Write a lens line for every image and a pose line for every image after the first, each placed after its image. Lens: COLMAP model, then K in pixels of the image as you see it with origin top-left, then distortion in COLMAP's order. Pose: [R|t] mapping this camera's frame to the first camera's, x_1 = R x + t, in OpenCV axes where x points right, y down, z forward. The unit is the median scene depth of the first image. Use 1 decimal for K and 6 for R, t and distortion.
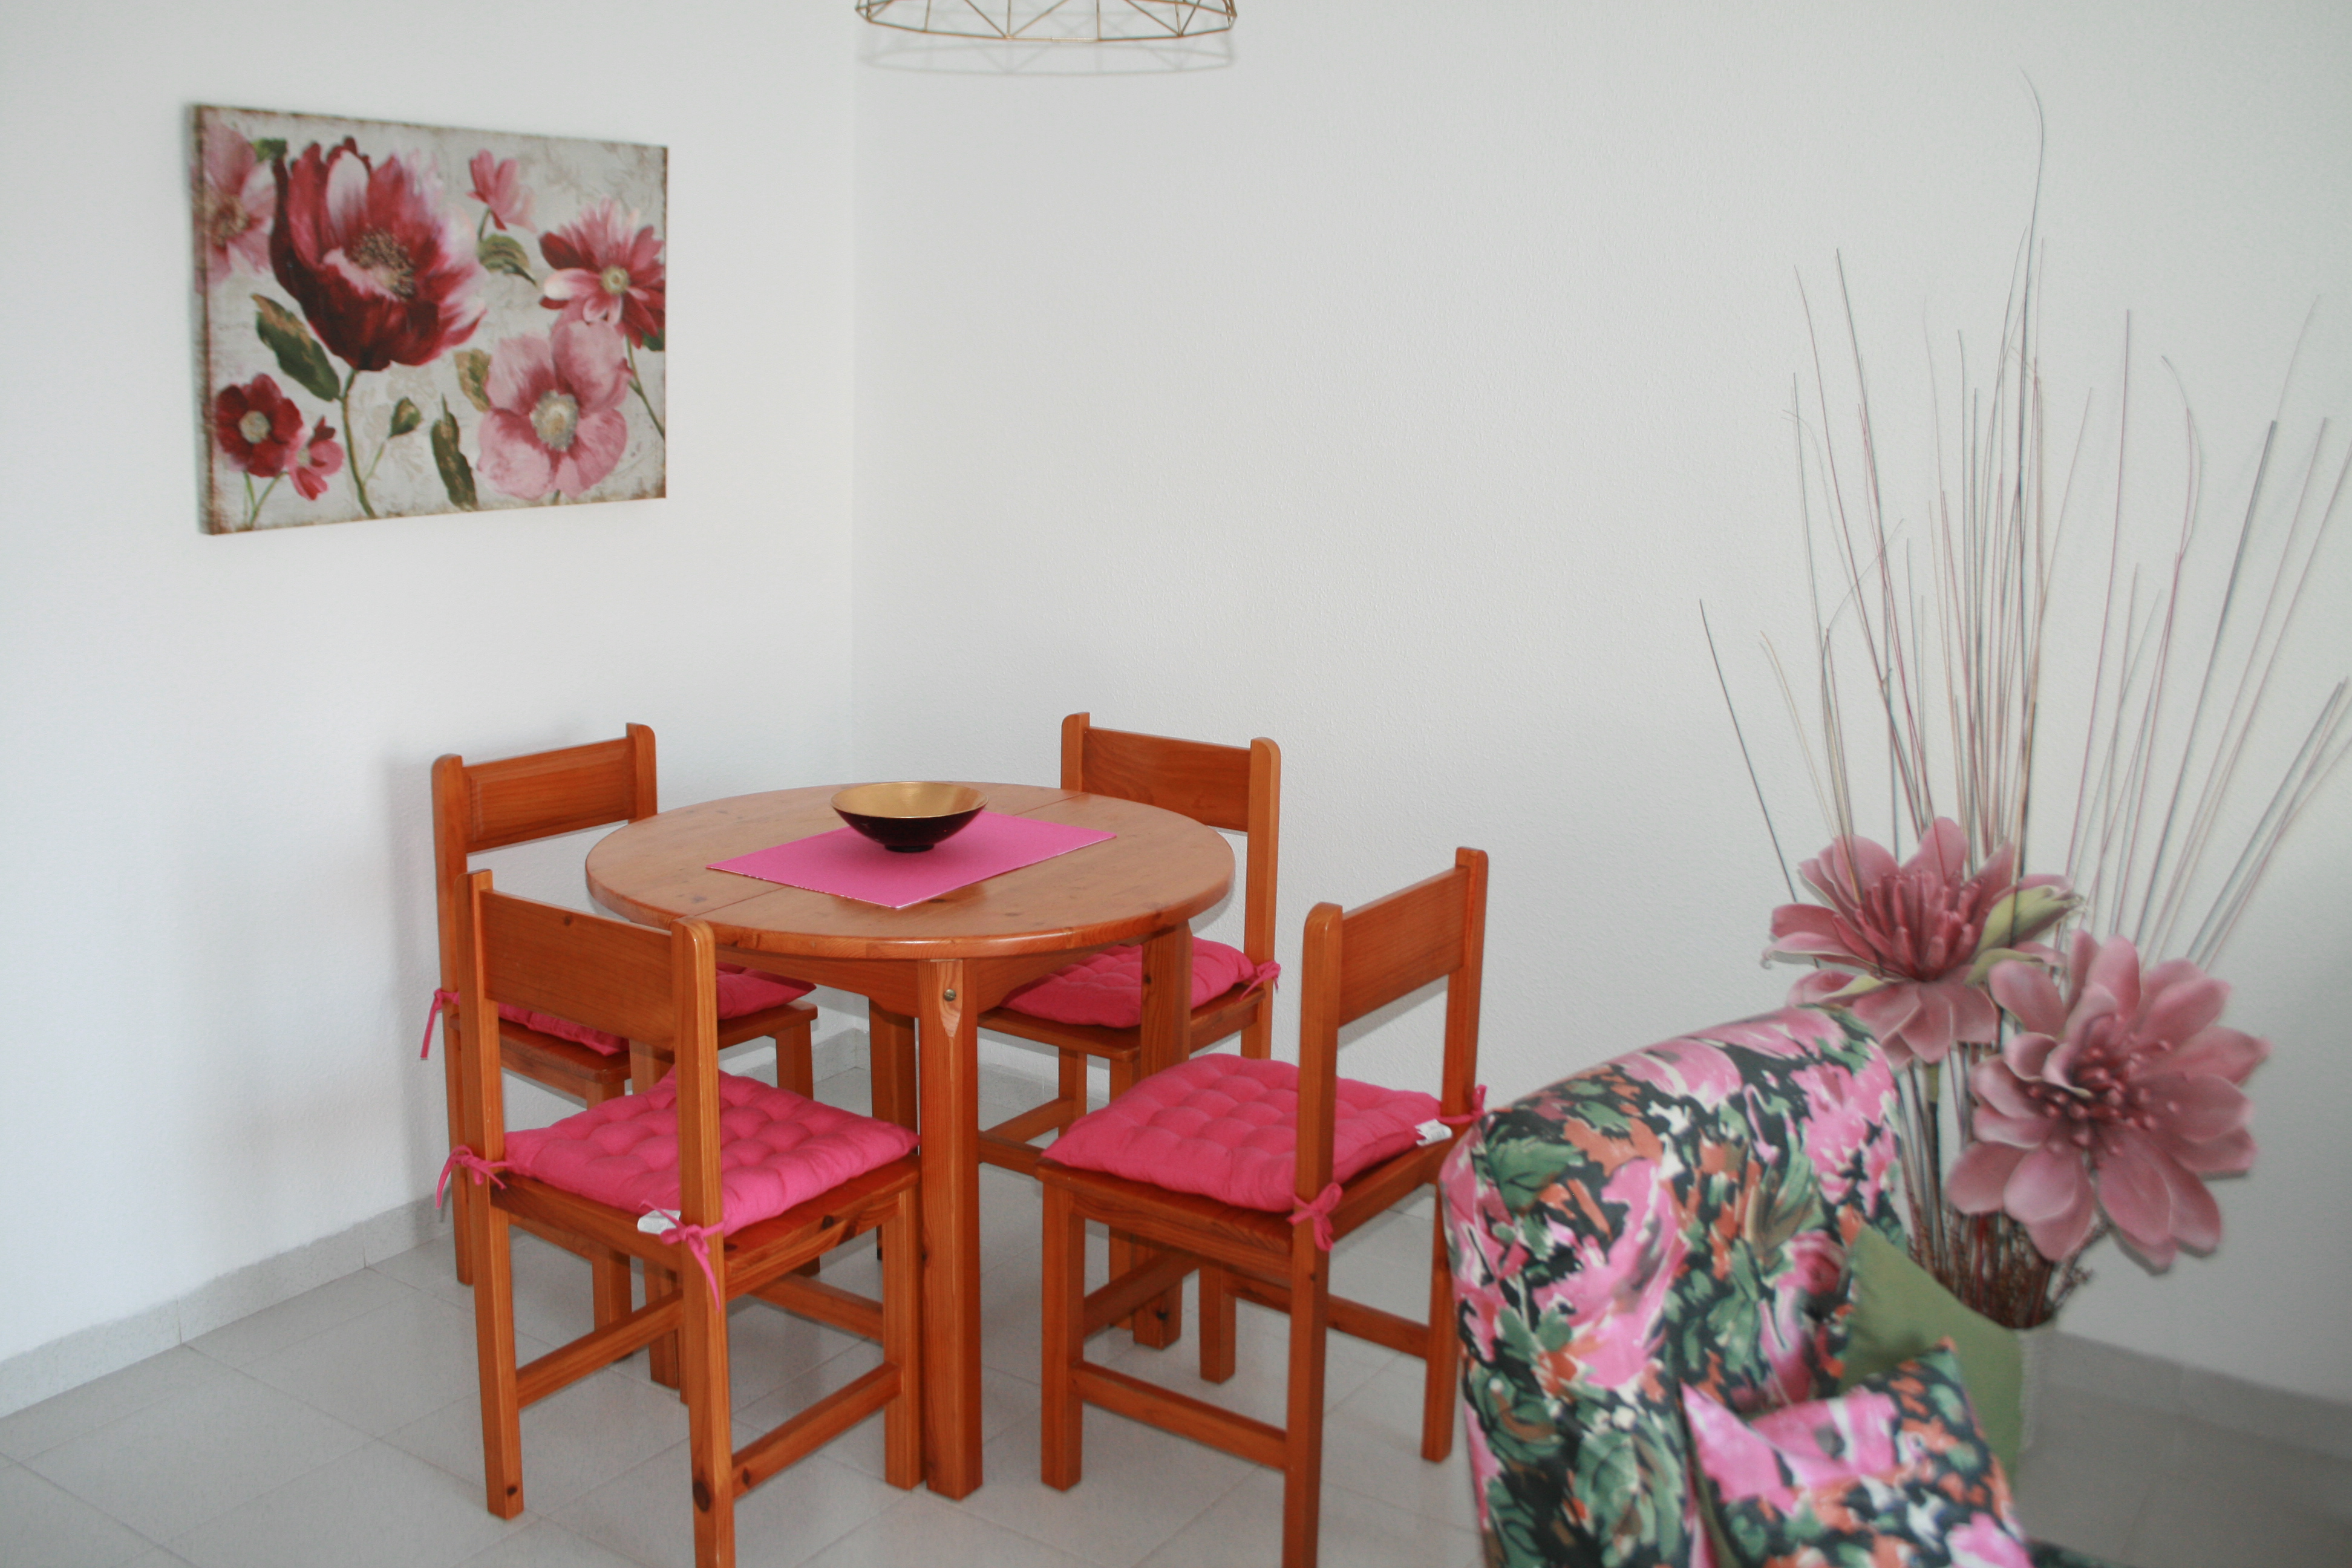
lens RADIAL K [[2274.8, 0, 1104.1], [0, 2274.8, 729.9], [0, 0, 1]] dist [-0.035163, 0.004775]
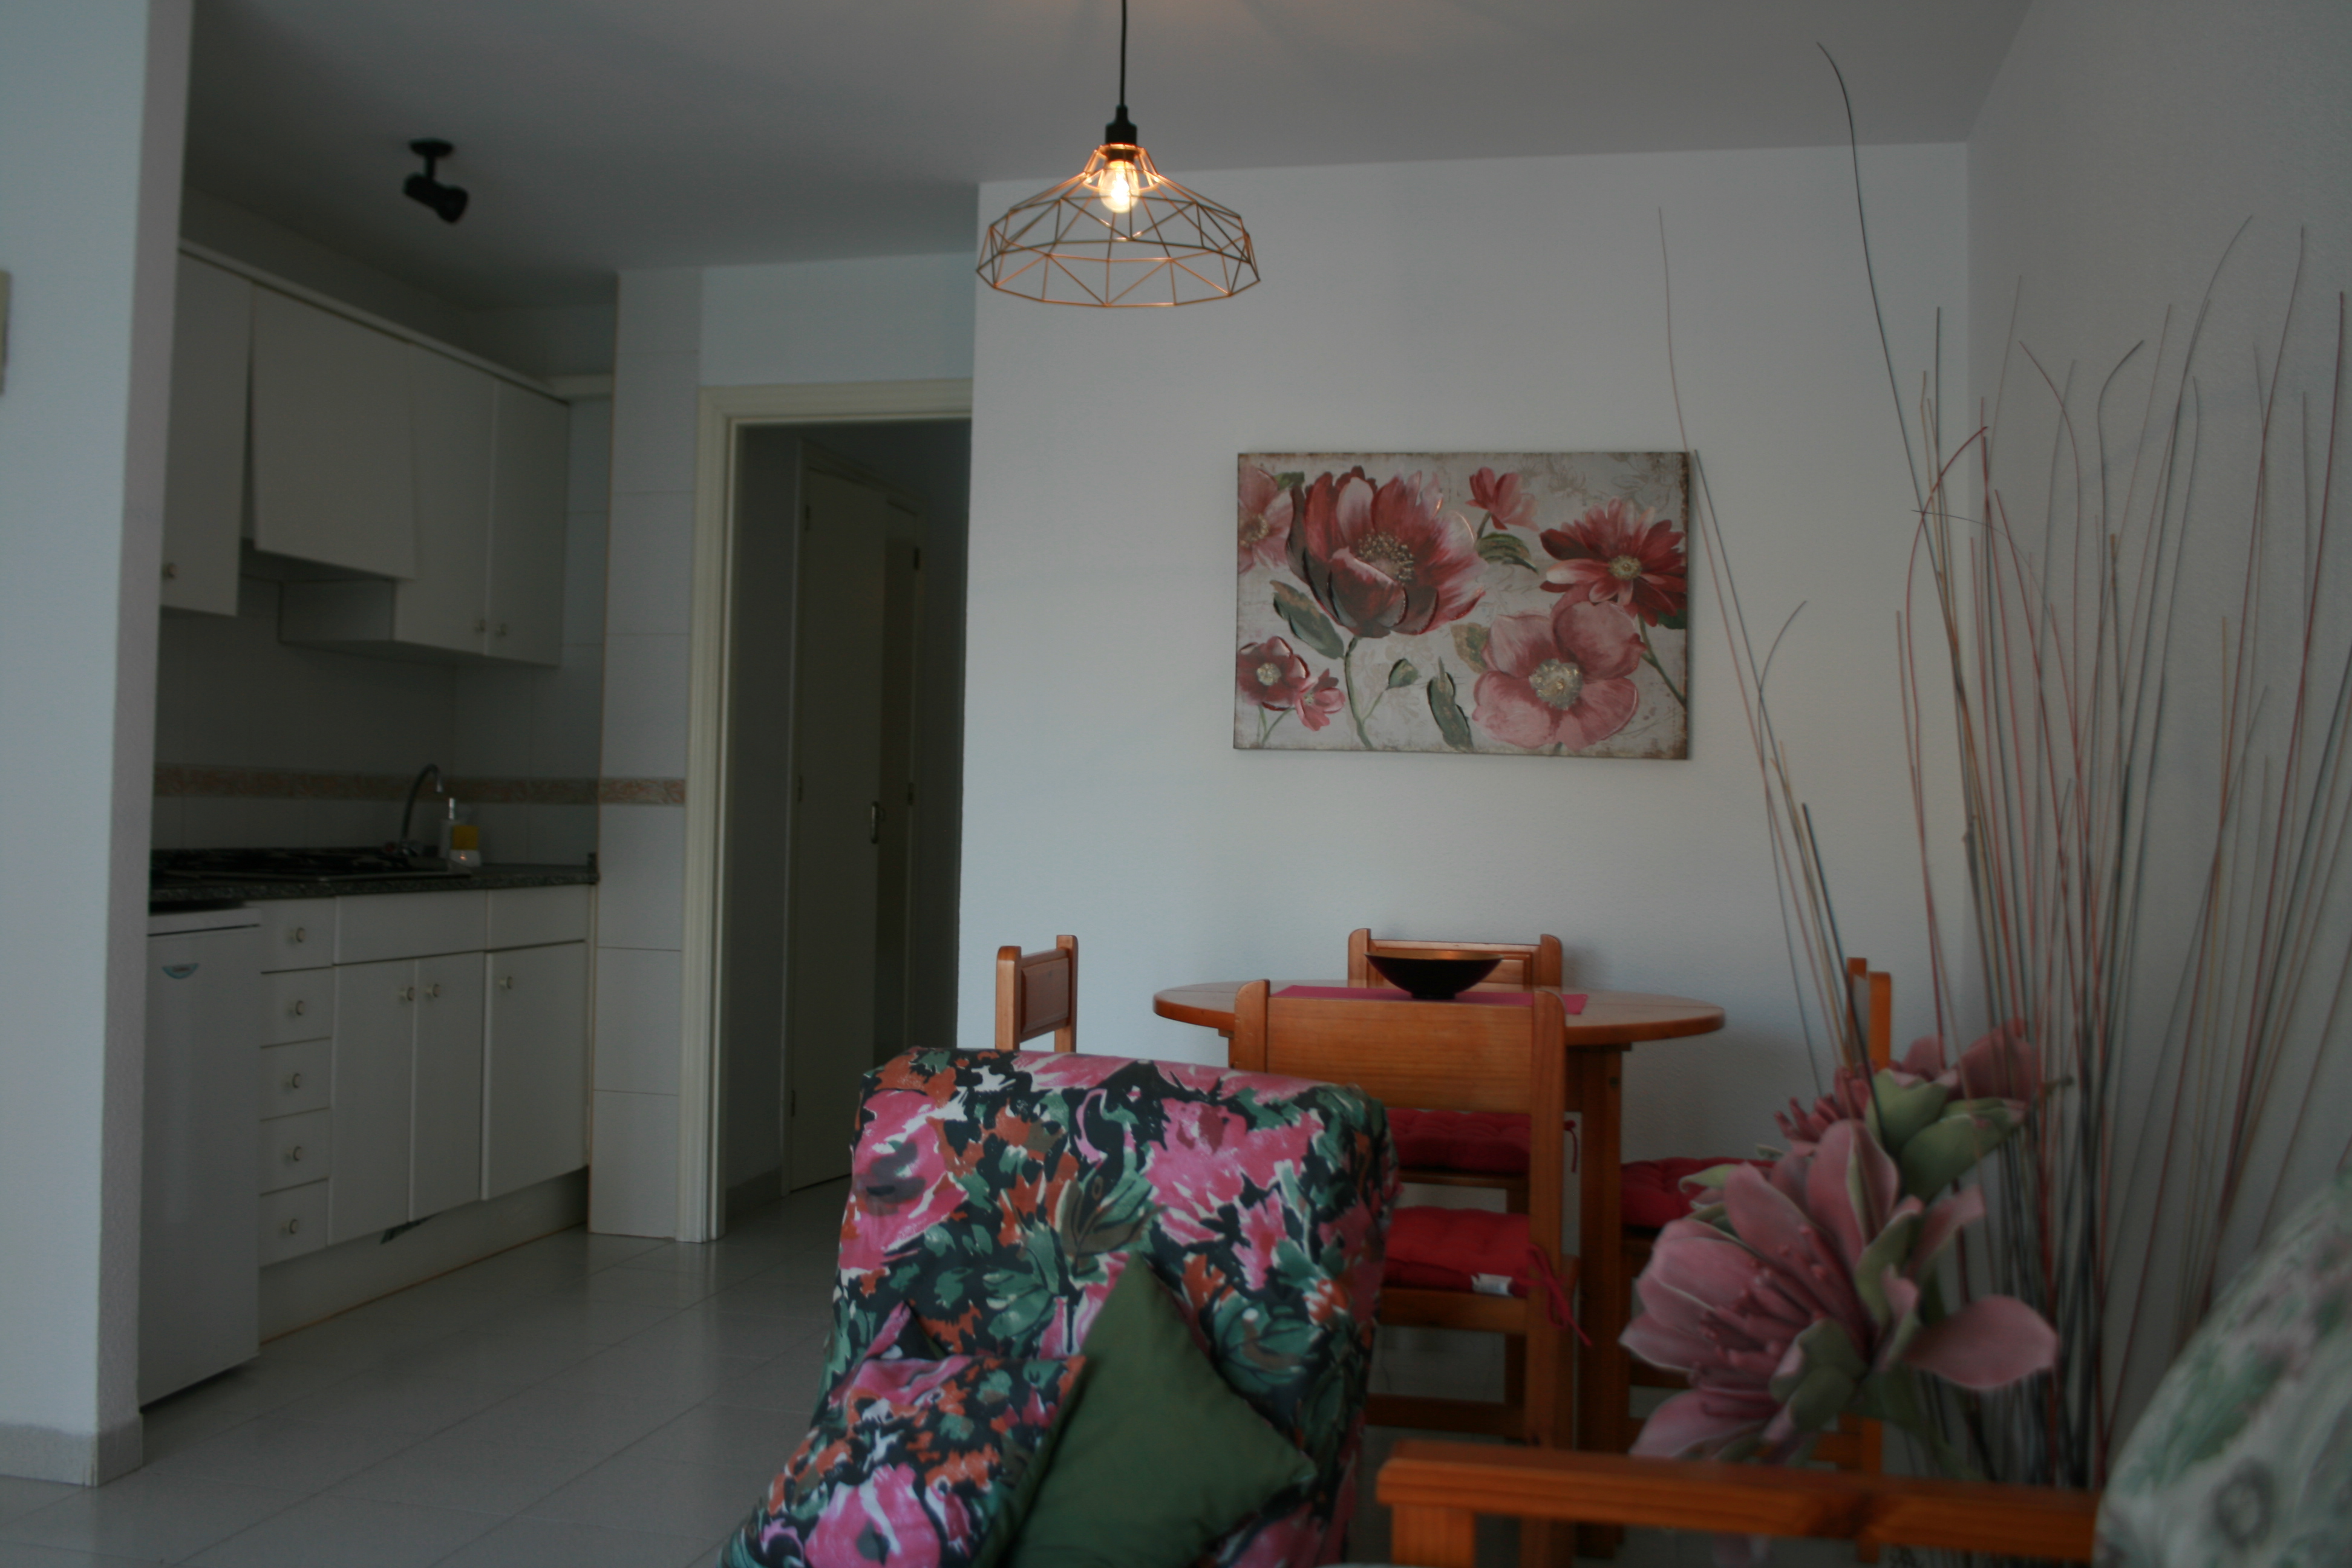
lens RADIAL K [[2274.8, 0, 1104.1], [0, 2274.8, 729.9], [0, 0, 1]] dist [-0.035163, 0.004775]
pose [[0.368755, -0.036832, -0.928796, 0.839825], [-0.194134, 0.974127, -0.115706, 0.077445], [0.909028, 0.222978, 0.352064, 0.395189]]
